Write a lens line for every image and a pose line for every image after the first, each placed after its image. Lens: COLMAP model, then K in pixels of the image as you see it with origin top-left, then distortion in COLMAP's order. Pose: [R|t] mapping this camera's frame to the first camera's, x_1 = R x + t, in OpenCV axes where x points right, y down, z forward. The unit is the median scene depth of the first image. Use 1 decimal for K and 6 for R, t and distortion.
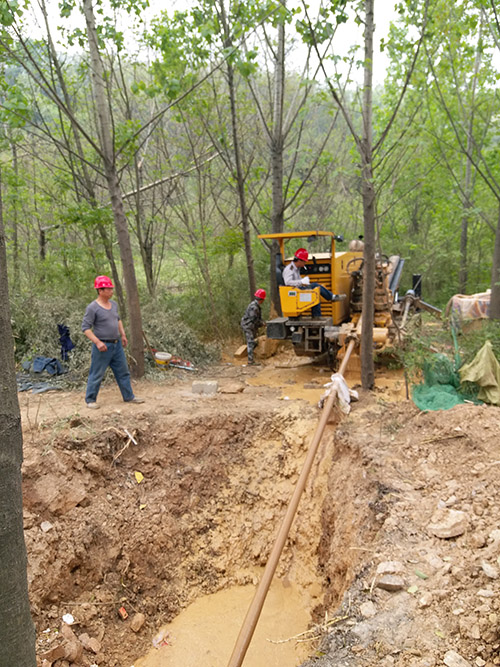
lens RADIAL K [[546.7, 0, 250.0], [0, 546.7, 333.5], [0, 0, 1]] dist [0.096468, -0.260979]
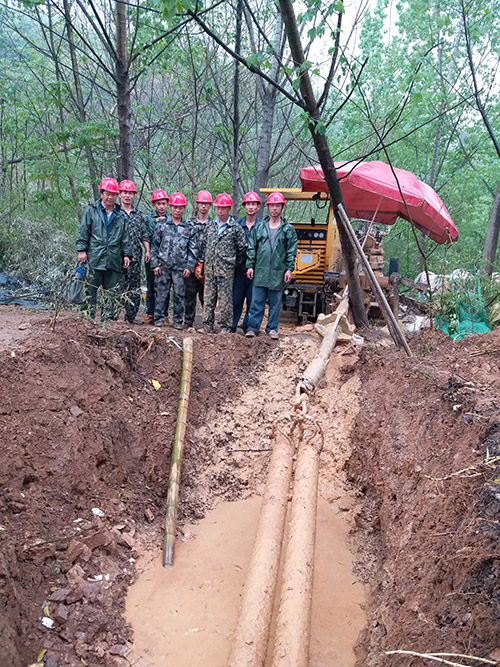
lens RADIAL K [[538.5, 0, 250.0], [0, 538.5, 333.5], [0, 0, 1]] dist [0.161573, -0.338178]
pose [[0.987659, 0.086638, 0.130472, -0.183834], [-0.088680, 0.996011, 0.009911, 0.160794], [-0.129093, -0.021359, 0.991402, 0.070169]]
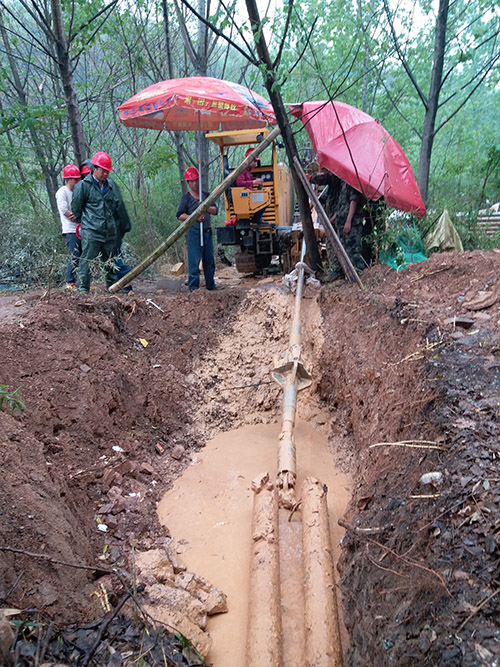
lens RADIAL K [[538.5, 0, 250.0], [0, 538.5, 333.5], [0, 0, 1]] dist [0.161573, -0.338178]
pose [[0.975820, -0.048062, 0.213224, -0.239653], [0.032763, 0.996666, 0.074716, 0.185259], [-0.216105, -0.065924, 0.974142, -0.049605]]
